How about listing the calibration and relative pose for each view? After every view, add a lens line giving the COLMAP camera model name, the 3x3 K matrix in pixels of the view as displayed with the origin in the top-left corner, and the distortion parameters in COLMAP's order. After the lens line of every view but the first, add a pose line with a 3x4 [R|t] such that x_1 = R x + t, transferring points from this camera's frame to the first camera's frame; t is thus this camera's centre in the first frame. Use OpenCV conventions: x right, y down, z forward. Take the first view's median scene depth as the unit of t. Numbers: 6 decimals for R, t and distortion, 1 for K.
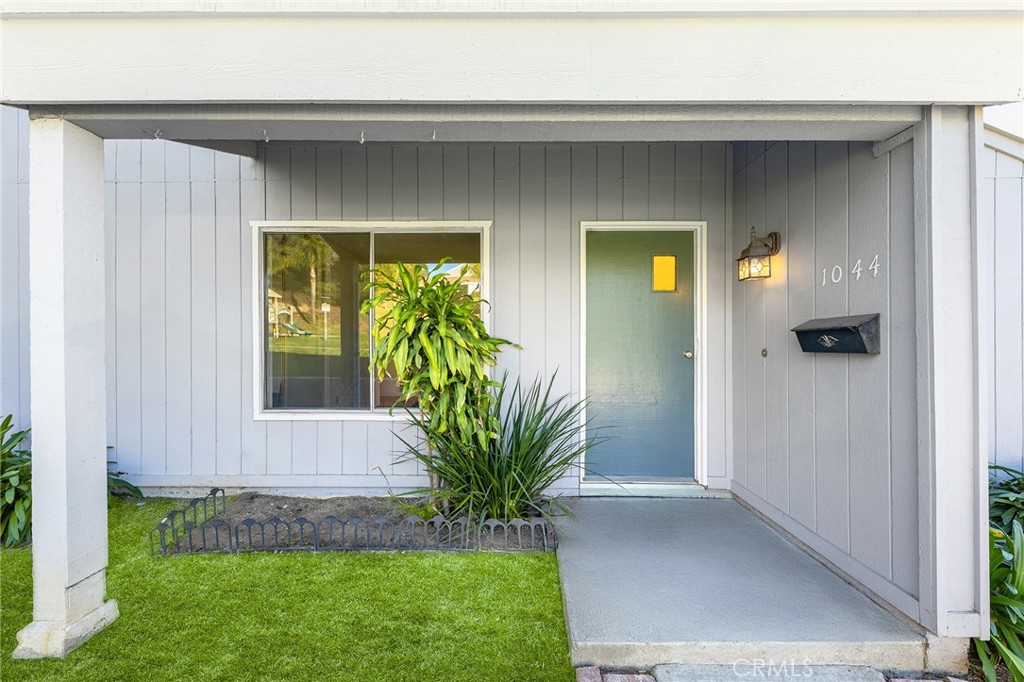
lens RADIAL K [[362.6, 0, 511.7], [0, 362.6, 344.3], [0, 0, 1]] dist [0.000287, -0.000046]
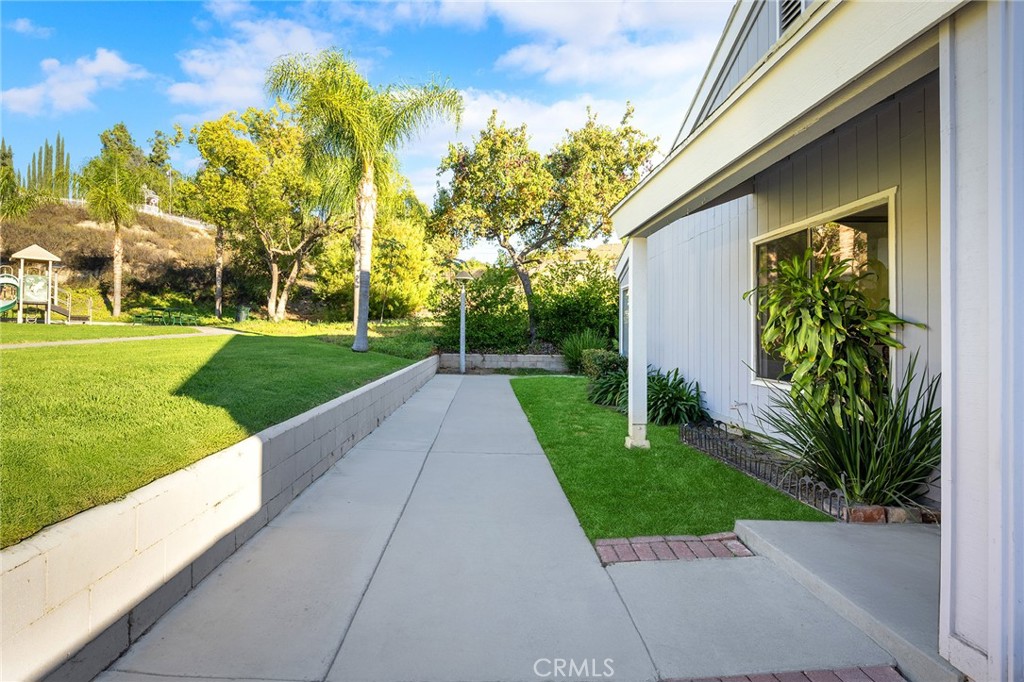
lens RADIAL K [[445.7, 0, 512.0], [0, 445.7, 335.7], [0, 0, 1]] dist [-0.000108, 0.000014]
pose [[0.064886, 0.006979, -0.997868, 0.979321], [-0.001992, 0.999974, 0.006864, 0.020838], [0.997891, 0.001543, 0.064898, -0.016691]]
